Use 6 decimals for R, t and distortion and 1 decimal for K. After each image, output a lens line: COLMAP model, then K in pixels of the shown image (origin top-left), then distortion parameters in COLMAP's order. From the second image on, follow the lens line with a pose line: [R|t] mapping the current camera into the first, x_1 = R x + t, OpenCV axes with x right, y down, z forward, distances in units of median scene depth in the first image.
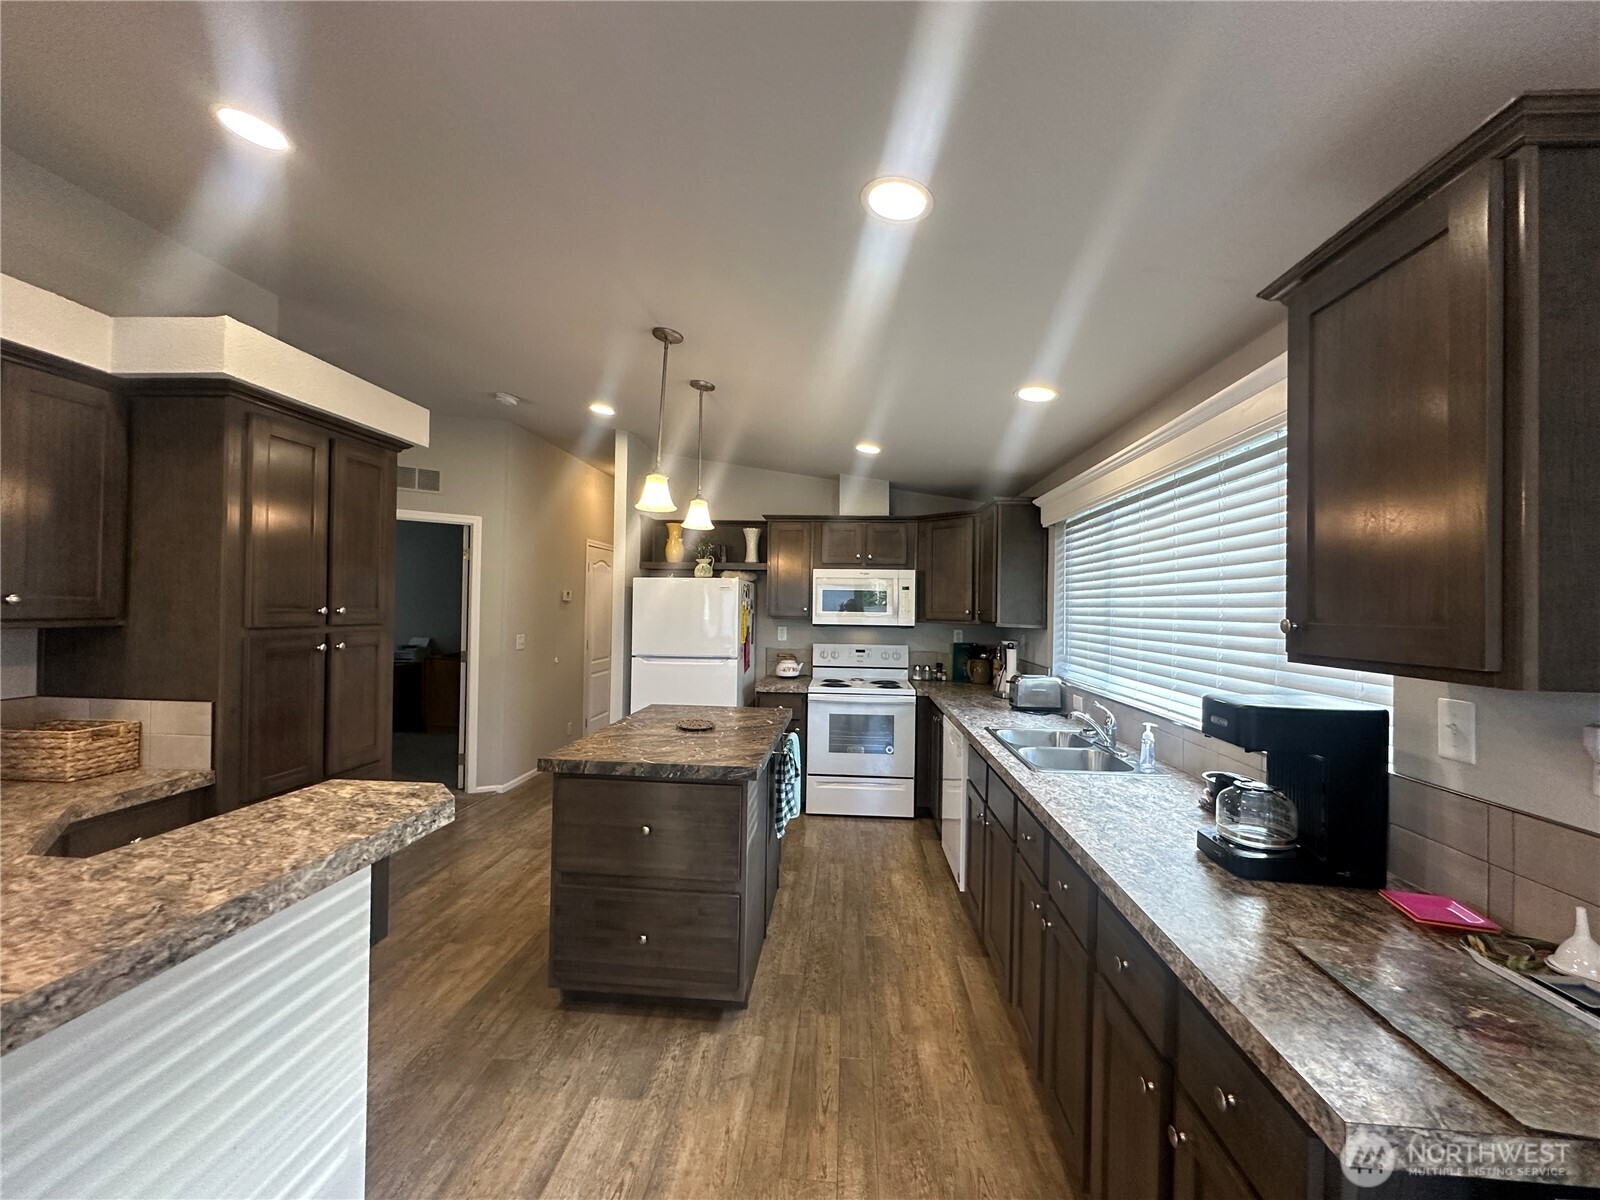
lens RADIAL K [[638.7, 0, 801.5], [0, 638.7, 599.6], [0, 0, 1]] dist [-0.003553, 0.000664]
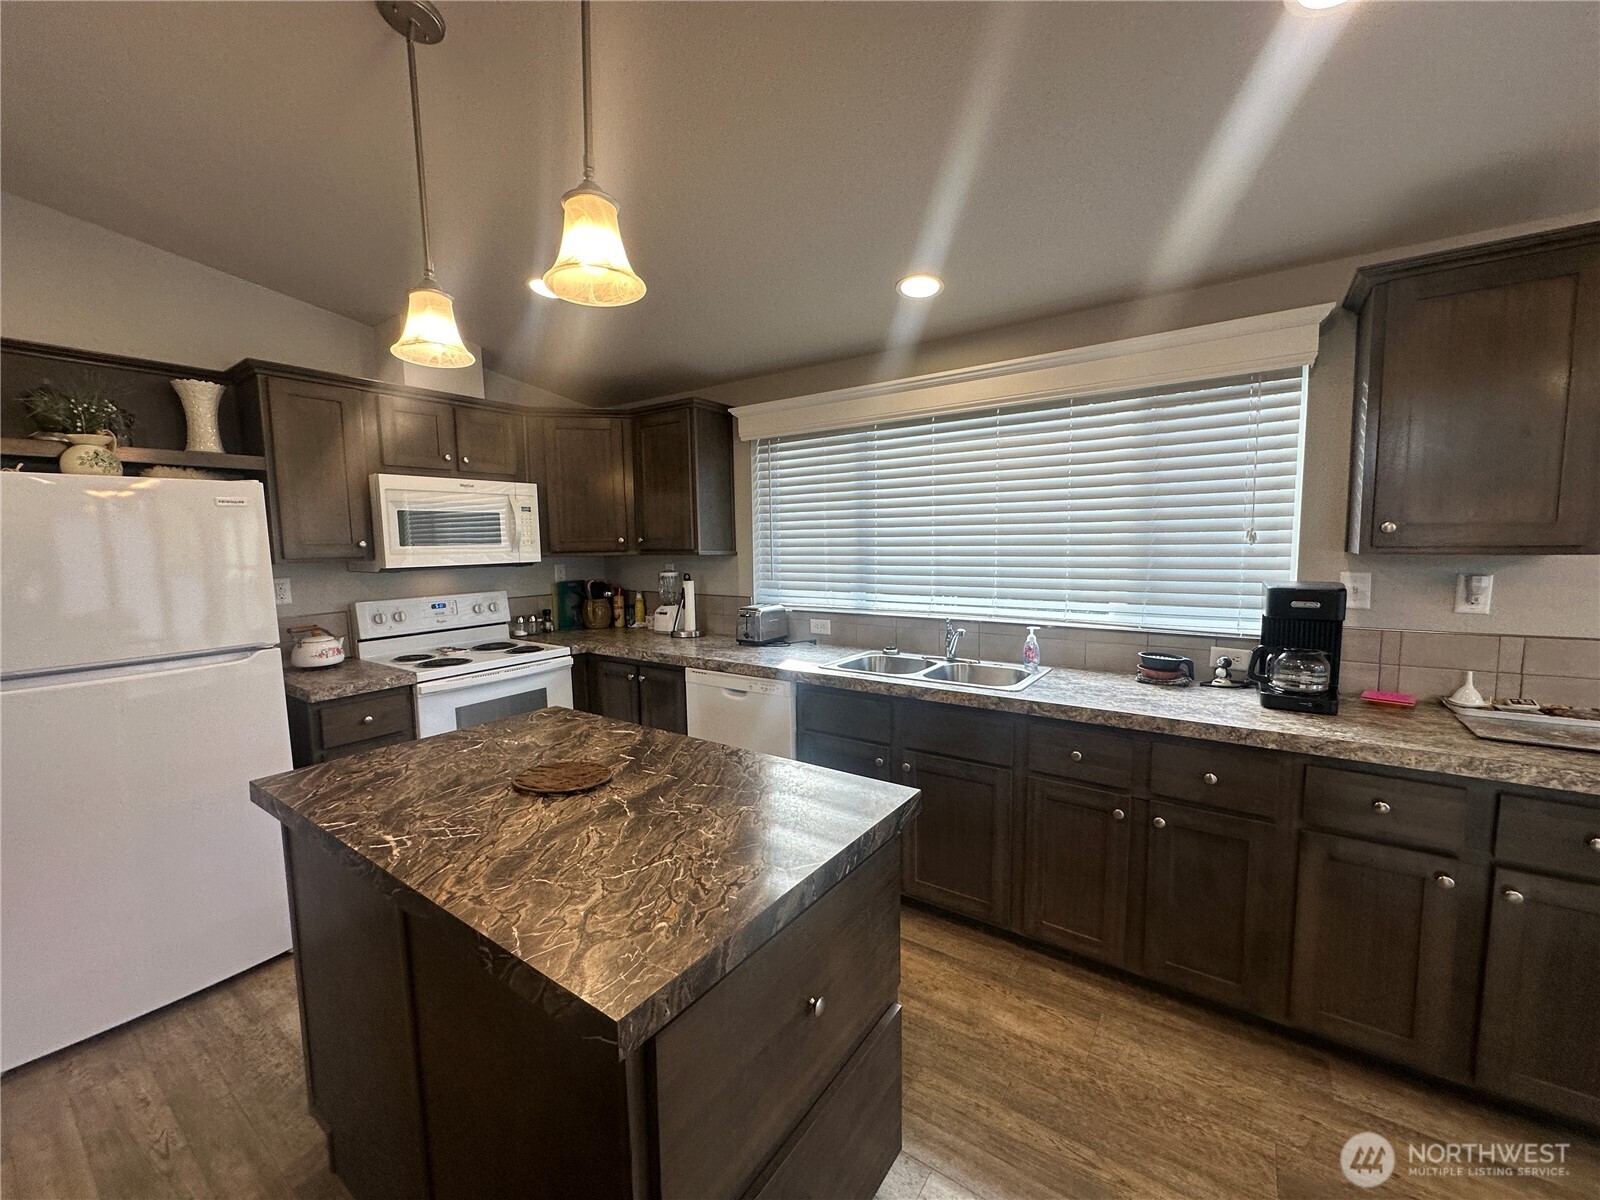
lens RADIAL K [[636.1, 0, 798.6], [0, 636.1, 602.8], [0, 0, 1]] dist [-0.000295, 0.000040]
pose [[0.512547, -0.109427, 0.851658, -0.566137], [0.015048, 0.992839, 0.118510, 0.011588], [-0.858527, -0.047926, 0.510523, 0.721793]]
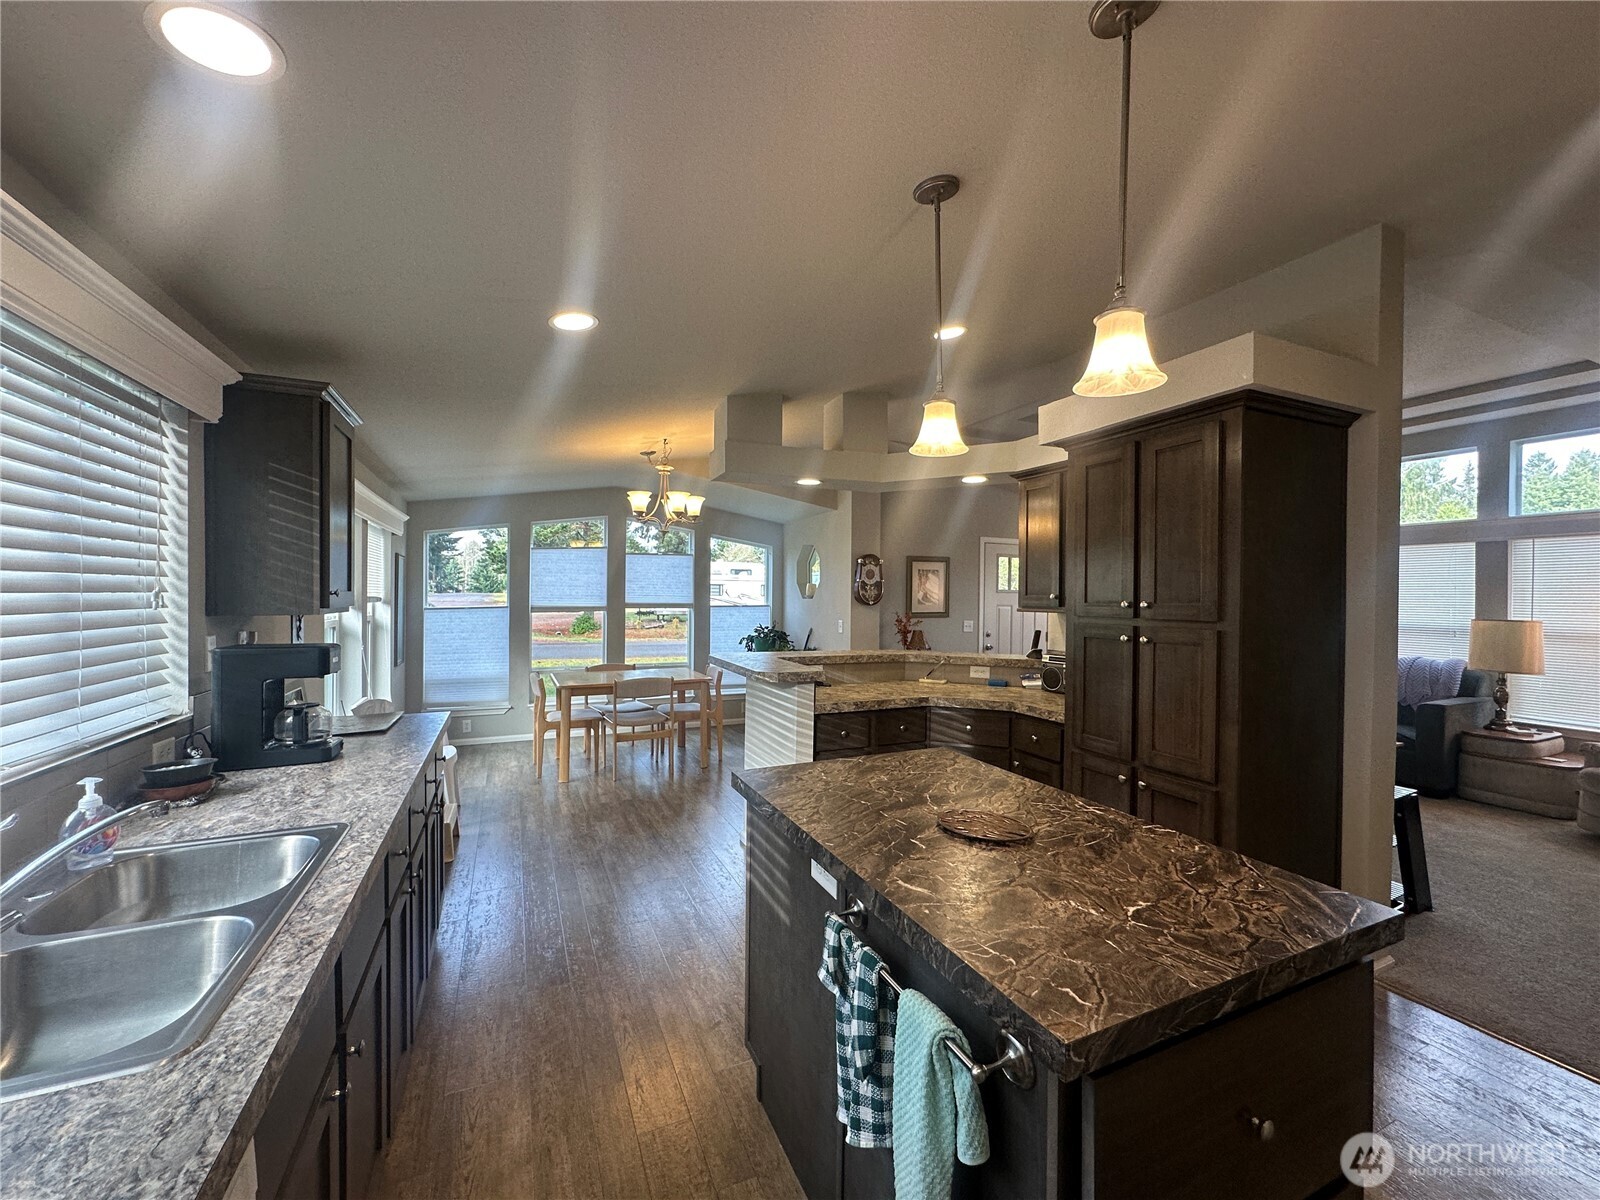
lens RADIAL K [[638.7, 0, 801.5], [0, 638.7, 599.6], [0, 0, 1]] dist [-0.003553, 0.000664]
pose [[-0.874798, -0.020599, -0.484051, 0.252086], [-0.016770, 0.999784, -0.012240, 0.031699], [0.484198, -0.002590, -0.874954, 1.646161]]
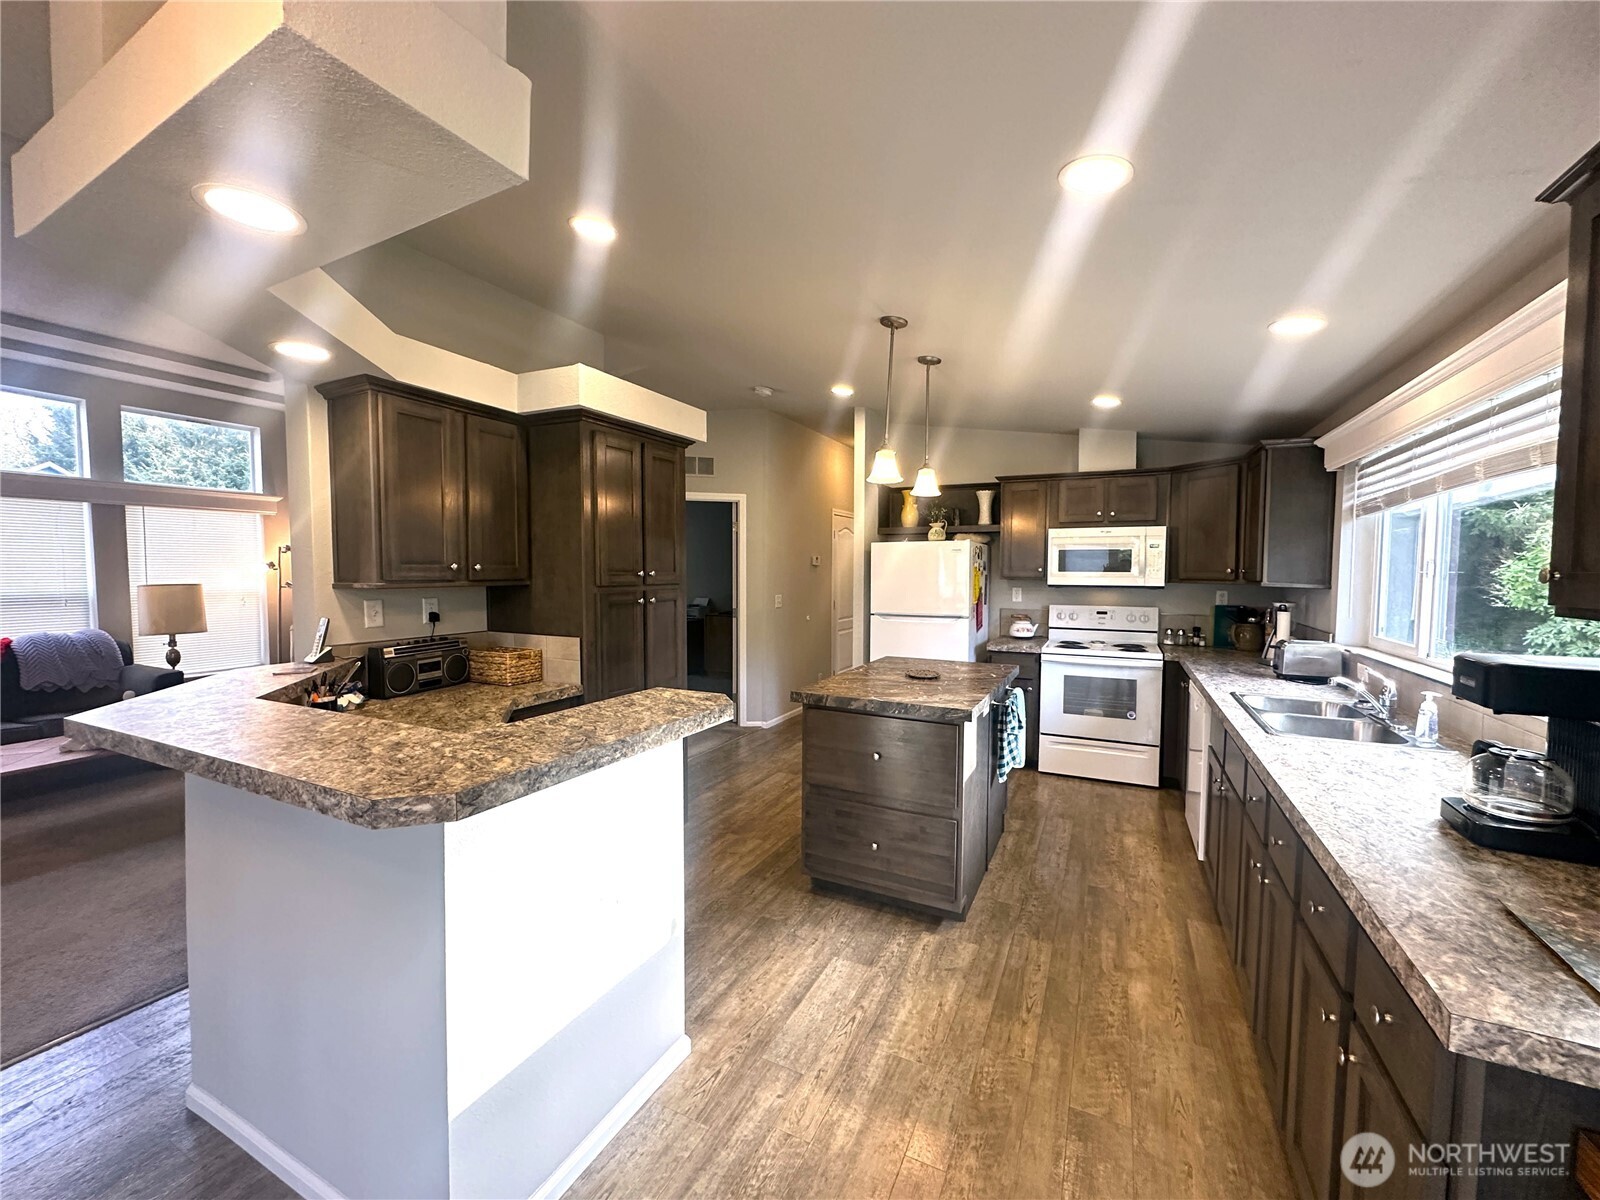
lens RADIAL K [[638.7, 0, 801.5], [0, 638.7, 599.6], [0, 0, 1]] dist [-0.003553, 0.000664]
pose [[0.928488, 0.005772, -0.371317, 0.059845], [0.015114, 0.998463, 0.053315, 0.005504], [0.371054, -0.055114, 0.926974, -0.120169]]
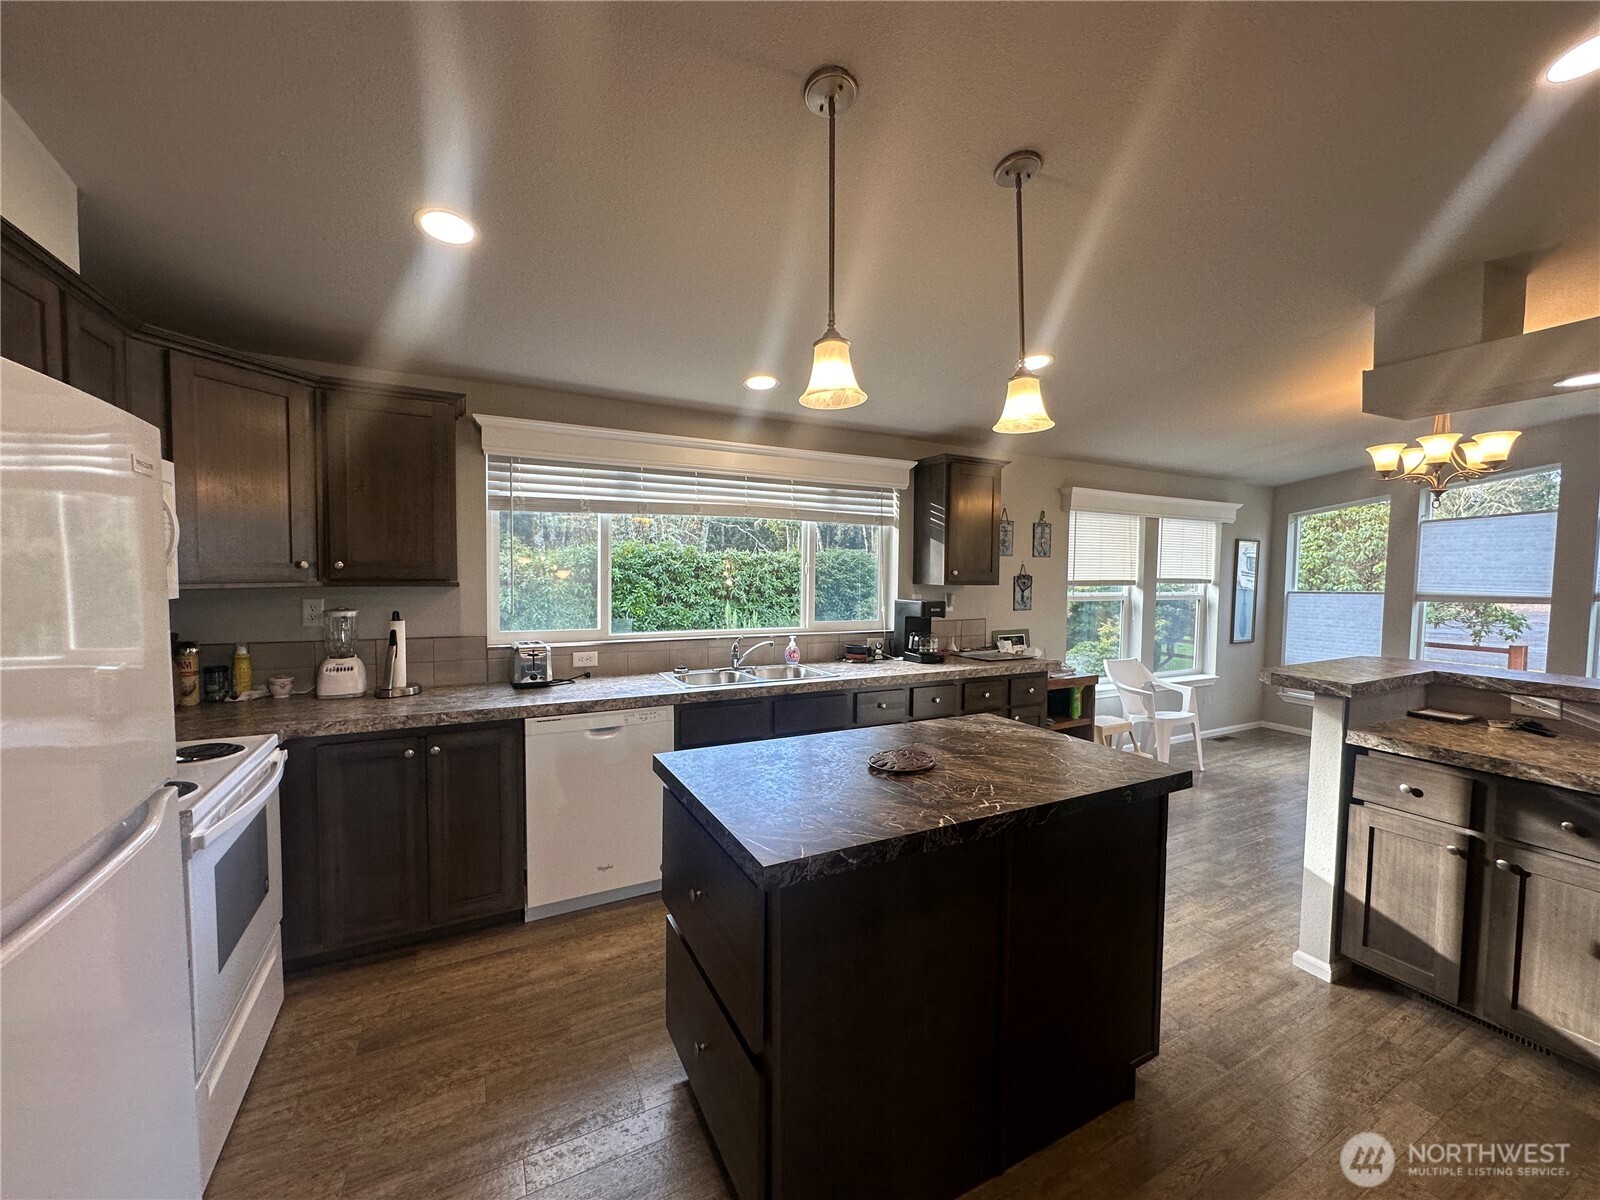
lens RADIAL K [[636.1, 0, 798.6], [0, 636.1, 602.8], [0, 0, 1]] dist [-0.000295, 0.000040]
pose [[-0.529412, -0.065779, 0.845811, -0.744082], [-0.029657, 0.997815, 0.059038, 0.014145], [-0.847846, 0.006171, -0.530206, 1.687864]]
